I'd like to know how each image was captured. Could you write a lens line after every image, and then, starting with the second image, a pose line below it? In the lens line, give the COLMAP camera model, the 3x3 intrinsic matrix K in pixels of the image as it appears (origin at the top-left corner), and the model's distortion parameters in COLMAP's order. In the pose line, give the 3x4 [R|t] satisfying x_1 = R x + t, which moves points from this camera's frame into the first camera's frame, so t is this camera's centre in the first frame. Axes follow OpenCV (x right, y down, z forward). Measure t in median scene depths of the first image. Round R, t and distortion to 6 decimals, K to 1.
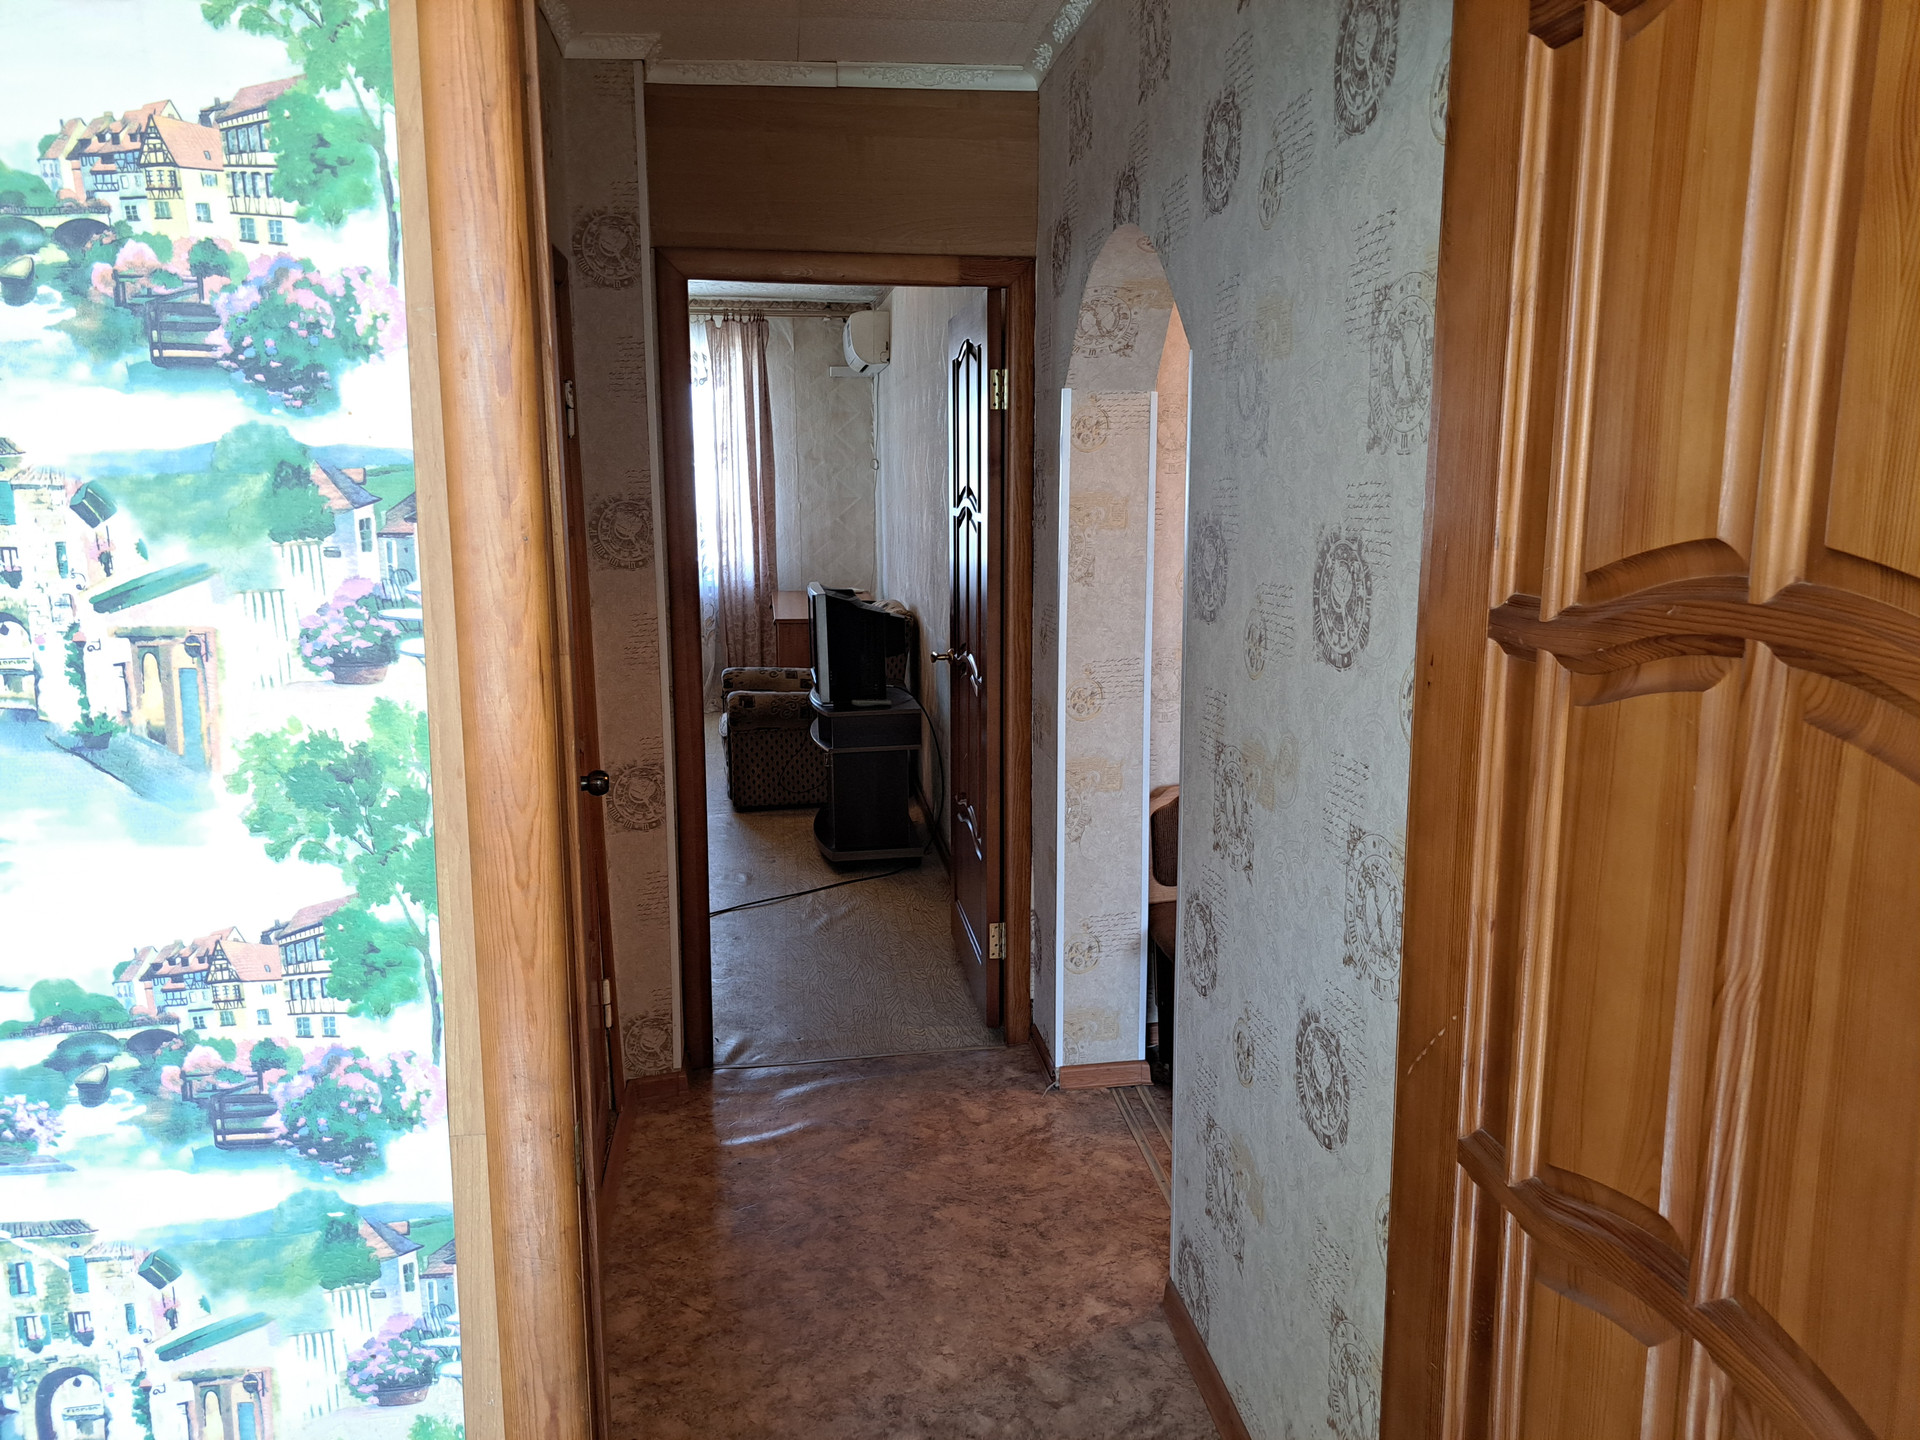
lens RADIAL K [[1381.3, 0, 958.6], [0, 1381.3, 685.2], [0, 0, 1]] dist [0.063282, -0.060587]
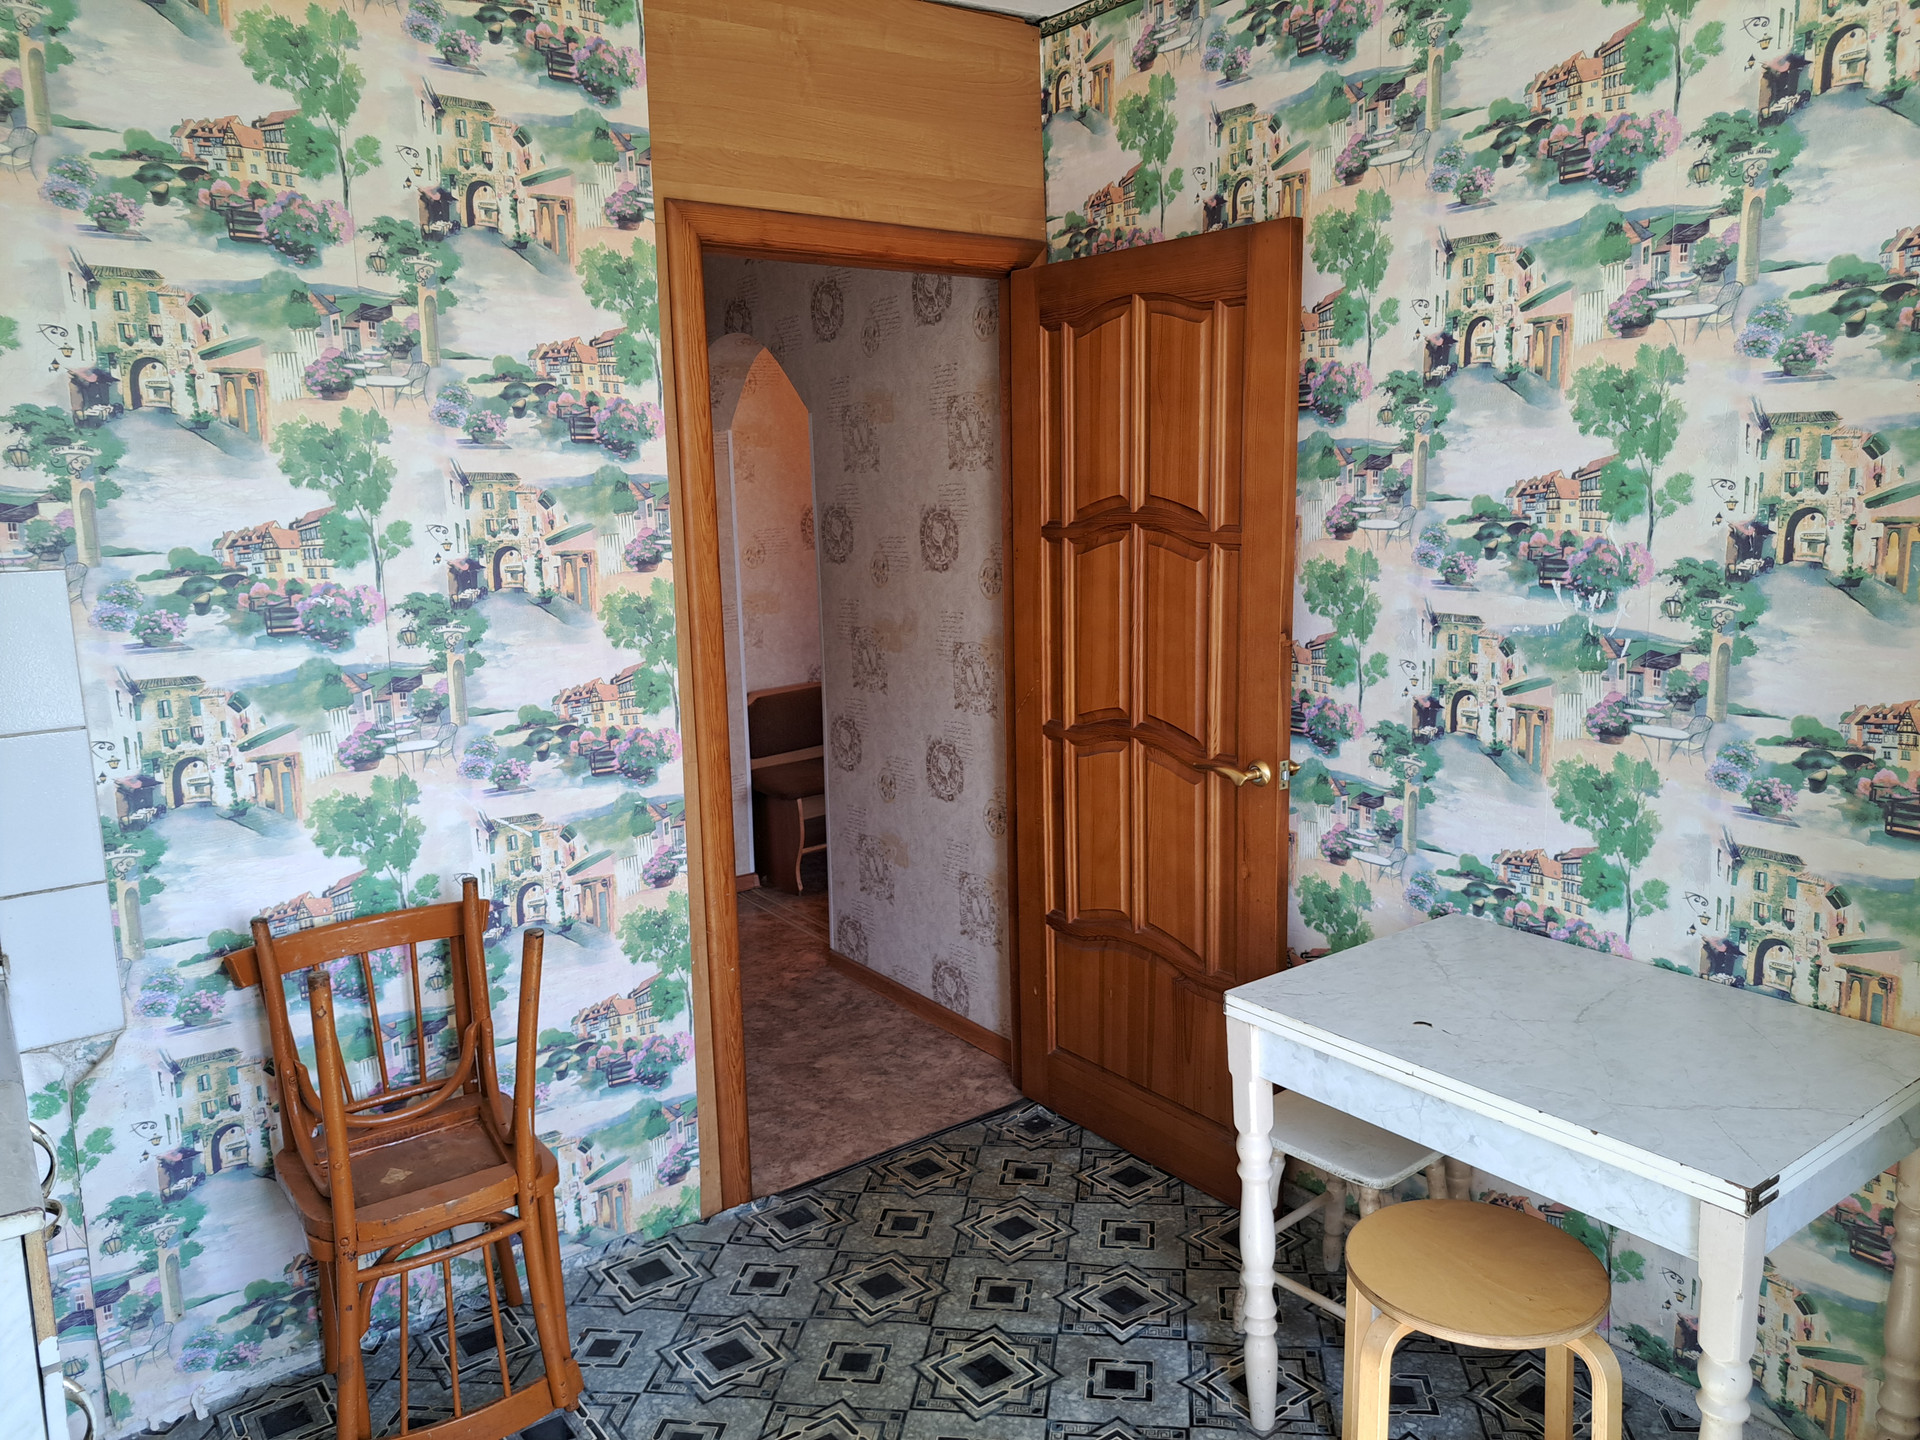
lens RADIAL K [[1381.3, 0, 958.6], [0, 1381.3, 685.2], [0, 0, 1]] dist [0.063282, -0.060587]
pose [[0.882488, -0.087552, 0.462113, -1.078984], [0.092407, 0.995647, 0.012168, 0.214920], [-0.461167, 0.031965, 0.886737, -1.374747]]
